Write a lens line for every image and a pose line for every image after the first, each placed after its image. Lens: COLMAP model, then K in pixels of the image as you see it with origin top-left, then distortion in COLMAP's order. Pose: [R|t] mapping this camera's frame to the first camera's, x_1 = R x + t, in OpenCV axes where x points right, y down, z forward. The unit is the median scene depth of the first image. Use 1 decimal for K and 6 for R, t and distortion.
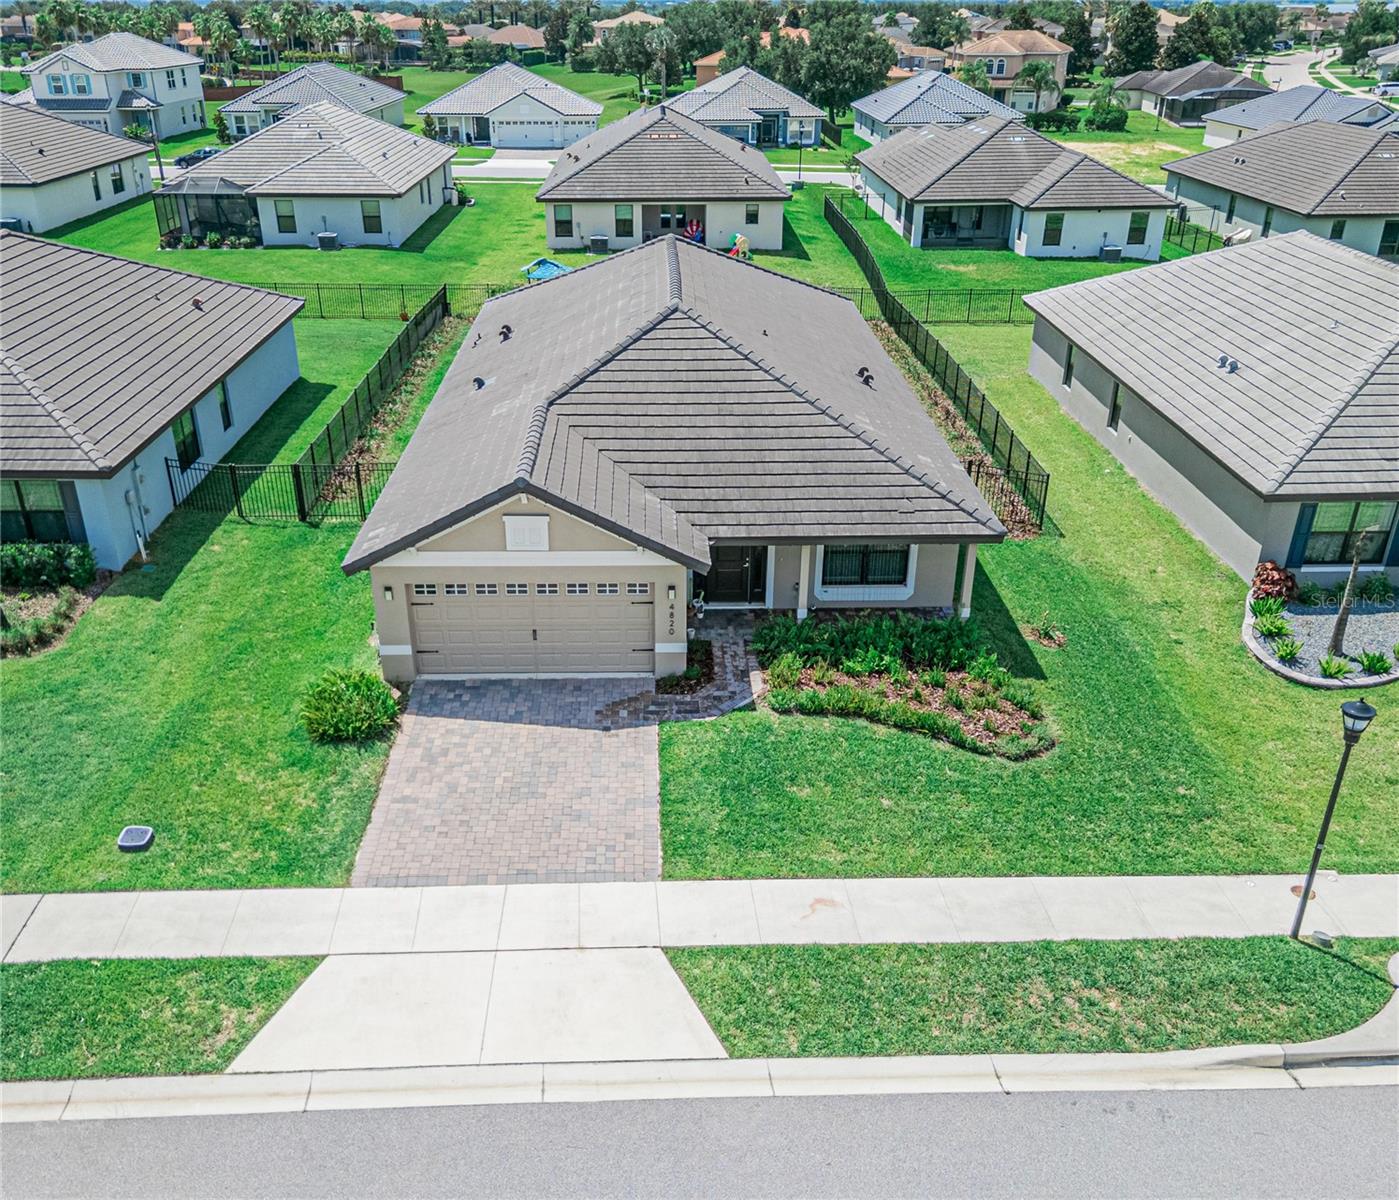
lens RADIAL K [[1242.1, 0, 680.6], [0, 1242.1, 601.5], [0, 0, 1]] dist [0.043166, -0.003932]
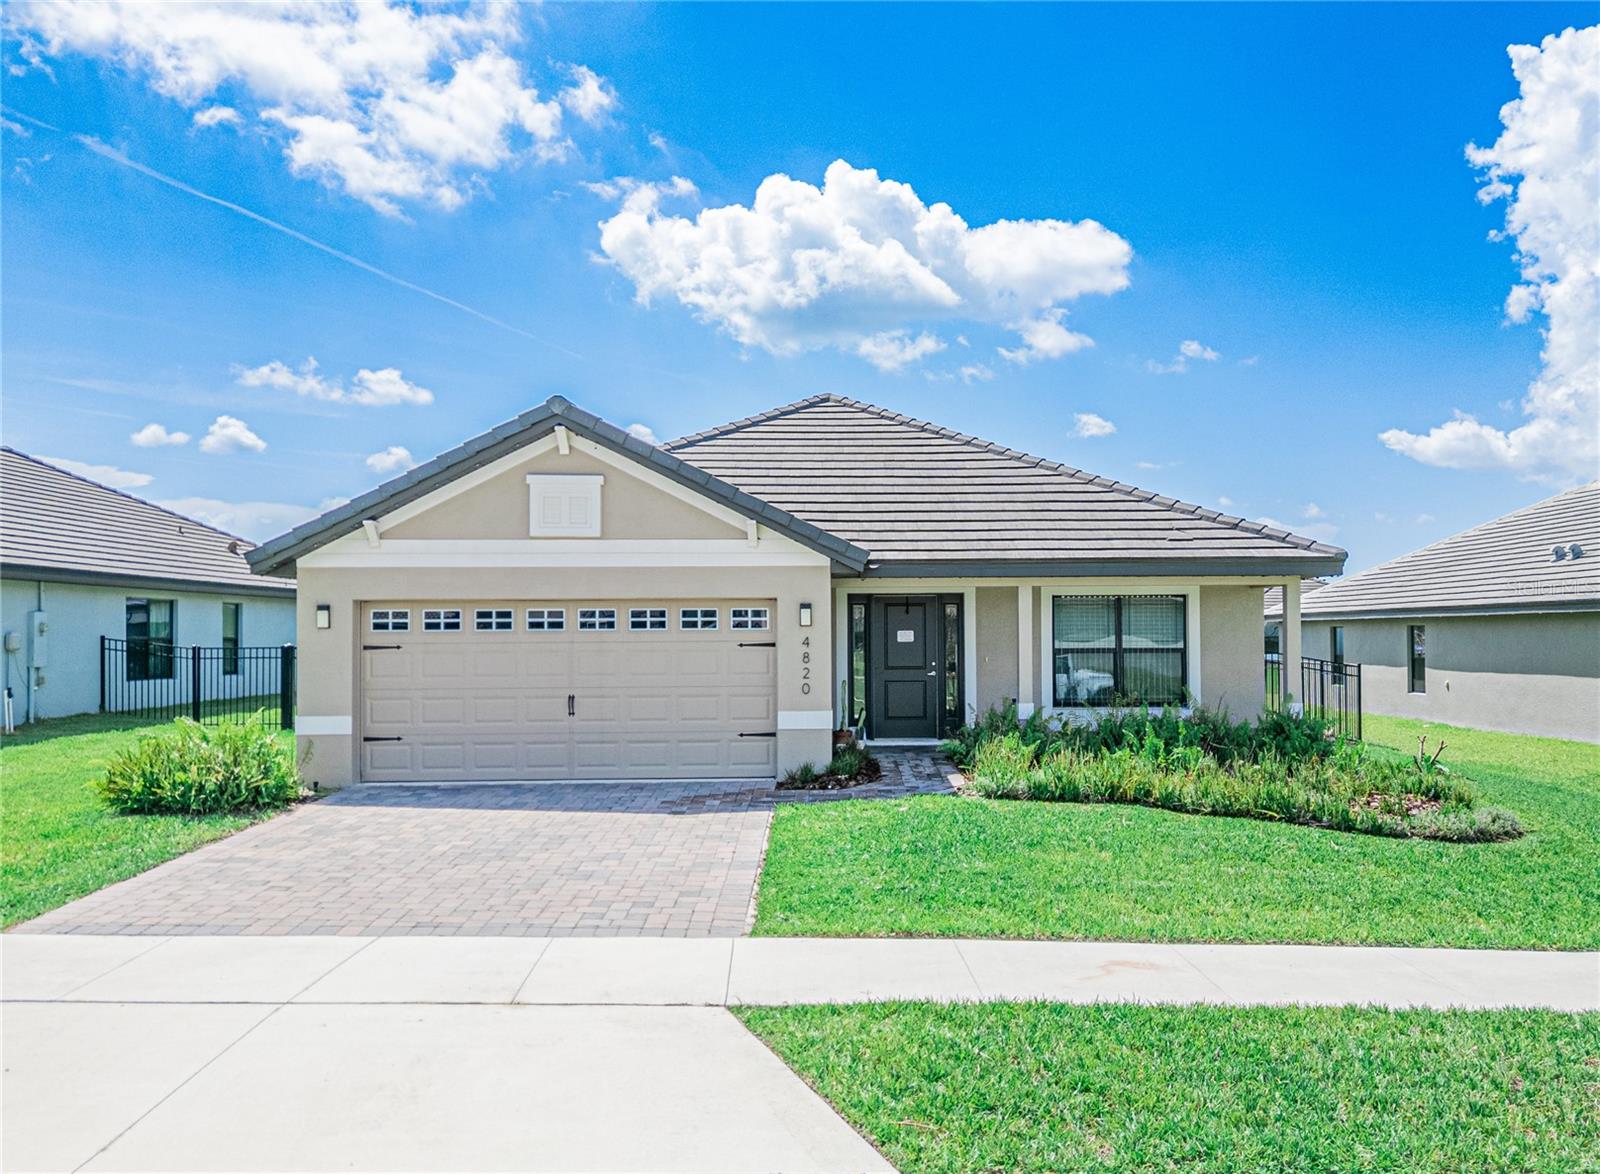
lens RADIAL K [[1285.5, 0, 877.8], [0, 1285.5, 588.1], [0, 0, 1]] dist [0.017807, -0.003126]
pose [[0.999906, -0.010692, 0.008585, 0.022312], [0.013465, 0.883933, -0.467419, 0.270572], [-0.002591, 0.467491, 0.883994, 0.455109]]
